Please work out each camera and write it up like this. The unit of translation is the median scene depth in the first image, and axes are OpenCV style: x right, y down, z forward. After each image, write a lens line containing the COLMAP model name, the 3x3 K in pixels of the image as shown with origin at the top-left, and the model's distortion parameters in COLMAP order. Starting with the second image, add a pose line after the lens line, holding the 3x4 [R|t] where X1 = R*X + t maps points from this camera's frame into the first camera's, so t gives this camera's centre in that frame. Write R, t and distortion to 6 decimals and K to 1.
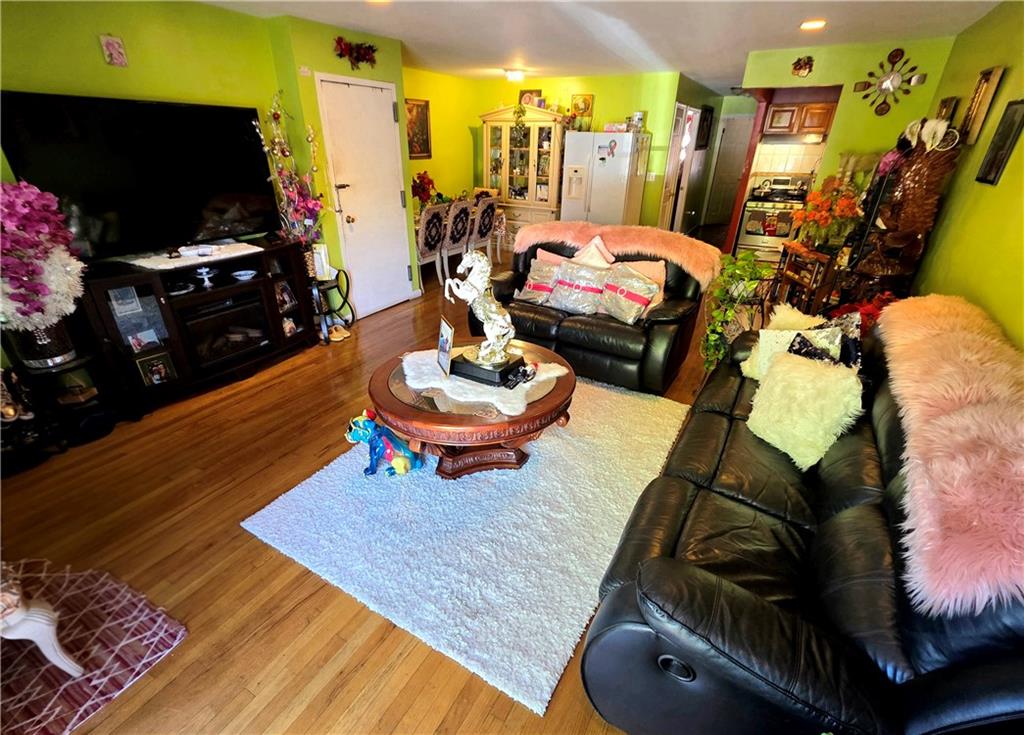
lens RADIAL K [[452.7, 0, 510.9], [0, 452.7, 375.8], [0, 0, 1]] dist [0.003548, 0.000416]
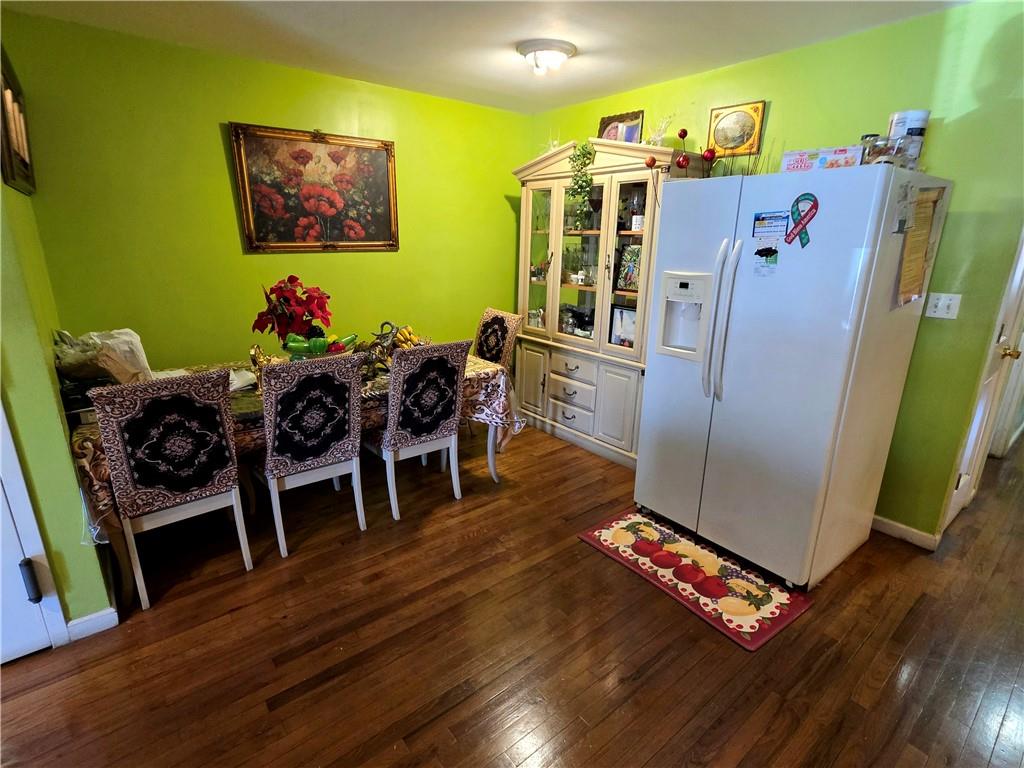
lens RADIAL K [[504.7, 0, 507.9], [0, 504.7, 385.6], [0, 0, 1]] dist [0.007779, -0.002004]
pose [[0.932180, 0.098134, -0.348441, 0.147480], [-0.164376, 0.972346, -0.165905, -0.267017], [0.322524, 0.211928, 0.922532, 0.566421]]
